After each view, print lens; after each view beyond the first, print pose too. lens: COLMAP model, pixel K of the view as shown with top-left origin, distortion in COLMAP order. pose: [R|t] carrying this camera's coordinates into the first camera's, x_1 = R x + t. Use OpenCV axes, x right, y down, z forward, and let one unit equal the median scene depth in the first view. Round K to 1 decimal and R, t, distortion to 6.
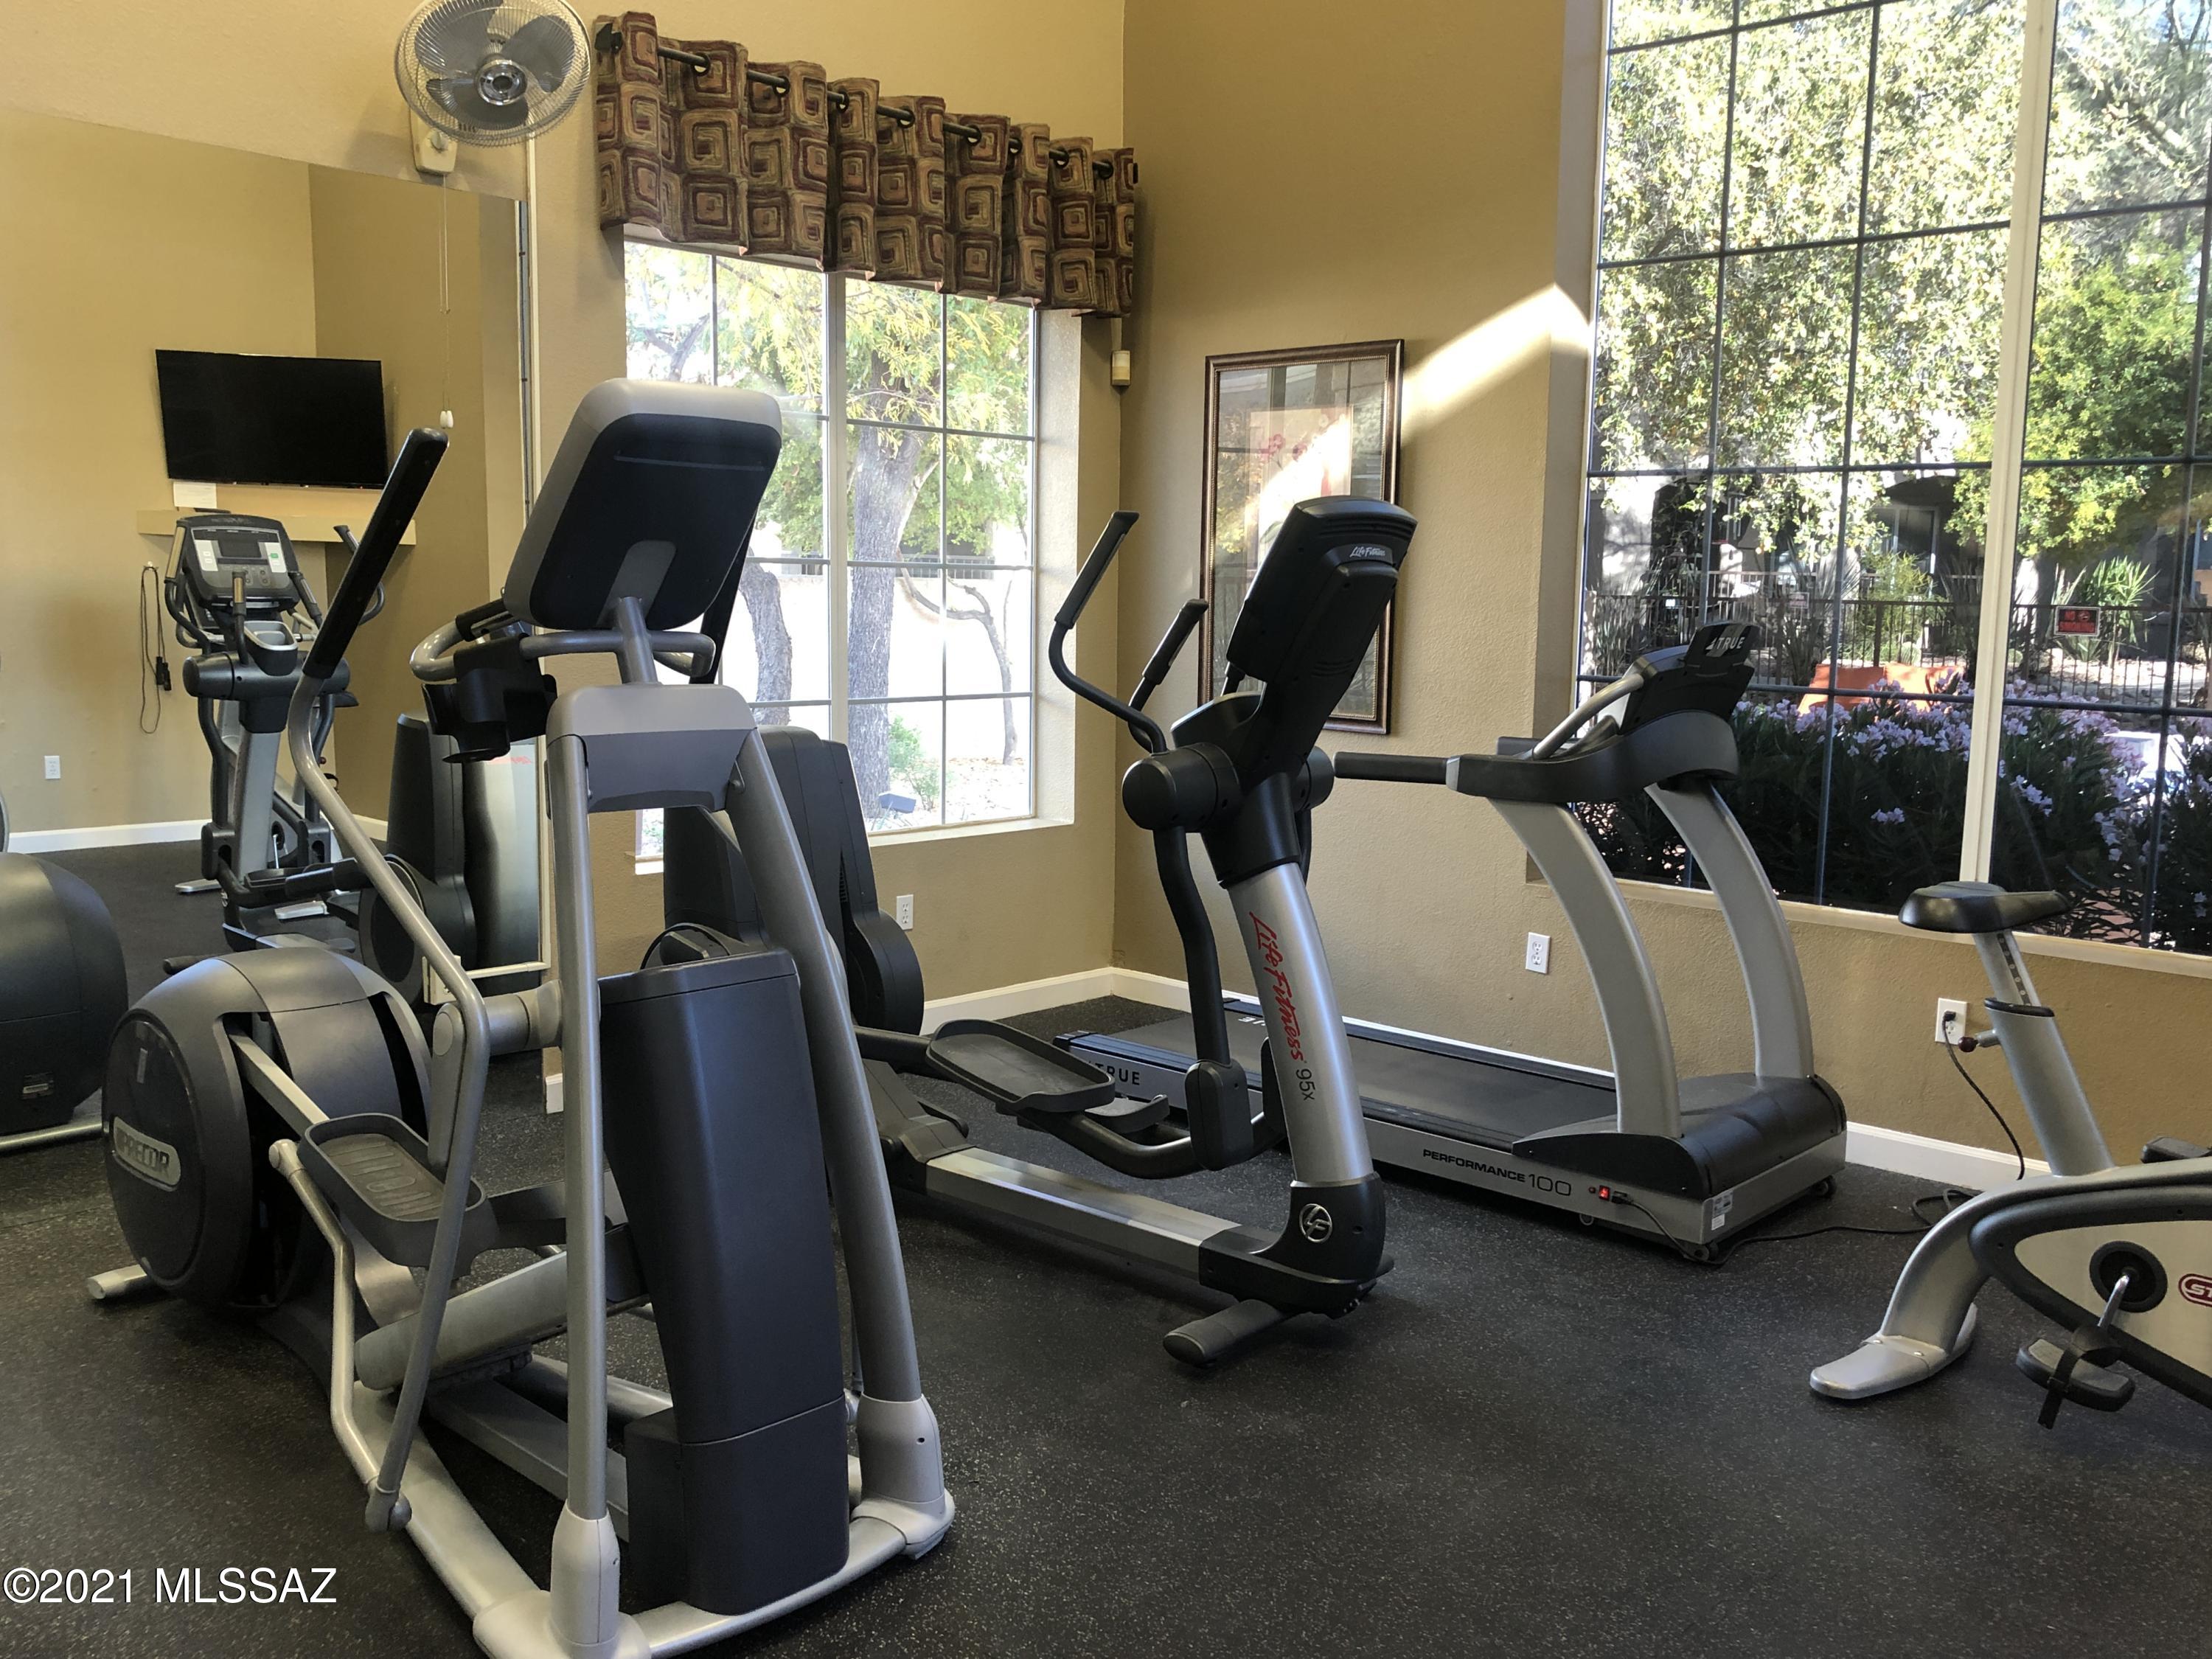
lens RADIAL K [[1902.8, 0, 1097.6], [0, 1902.8, 820.9], [0, 0, 1]] dist [0.000562, 0.016762]
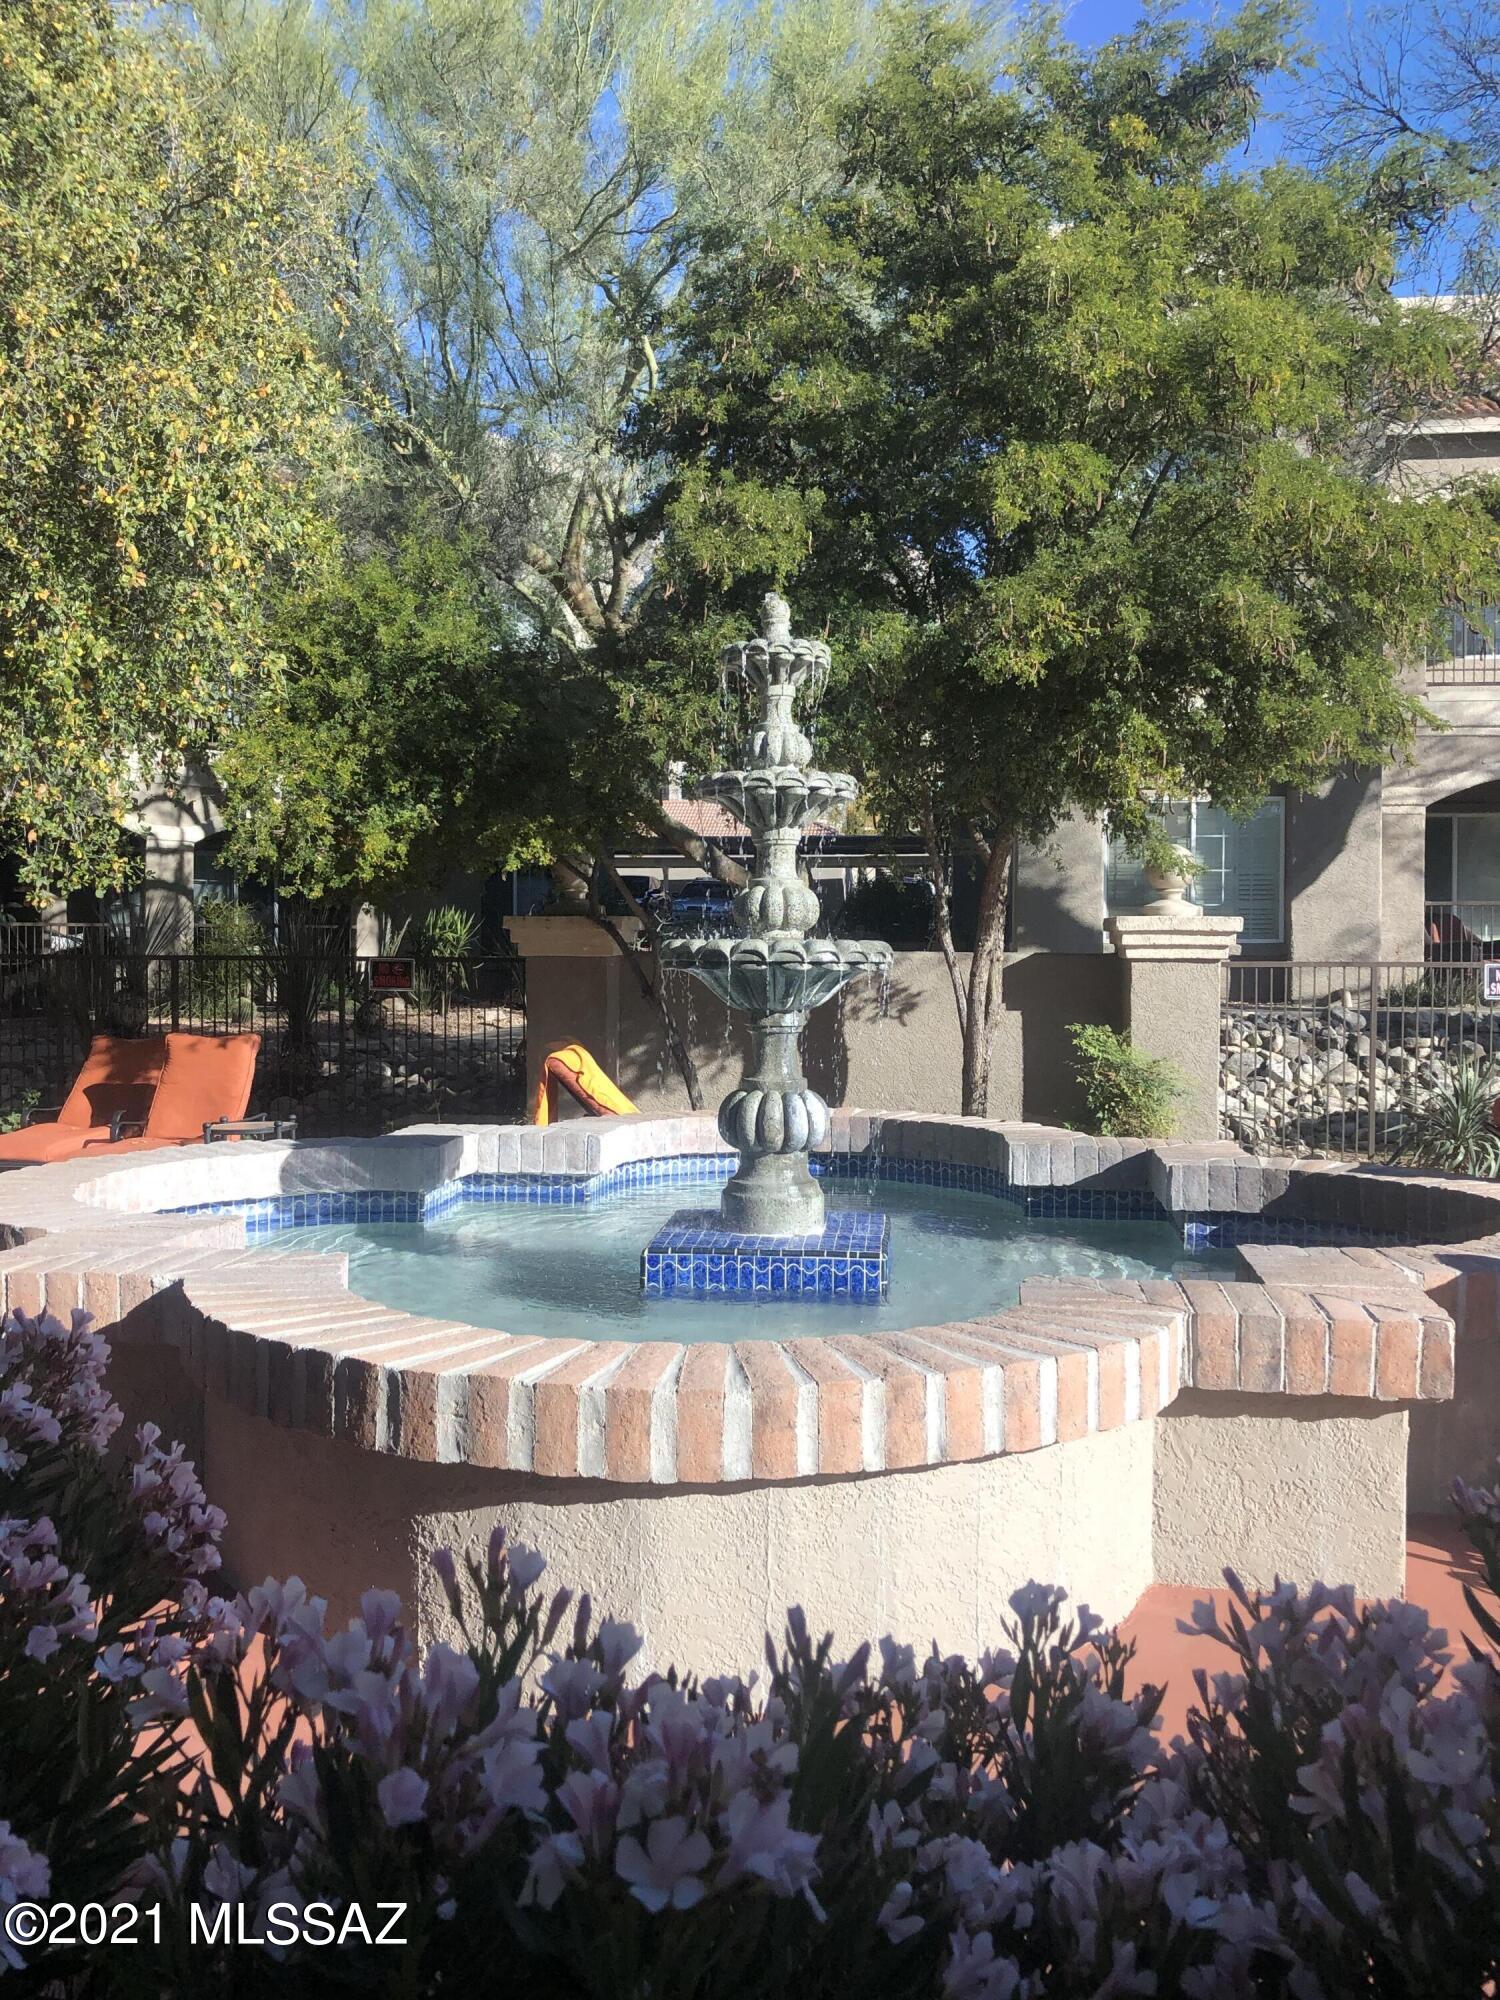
lens RADIAL K [[1720.4, 0, 746.5], [0, 1720.4, 996.0], [0, 0, 1]] dist [0.000562, 0.016762]
pose [[0.798479, -0.034078, 0.601057, 0.198855], [0.087046, 0.994440, -0.059256, -0.040170], [-0.595696, 0.099635, 0.797006, 0.321742]]
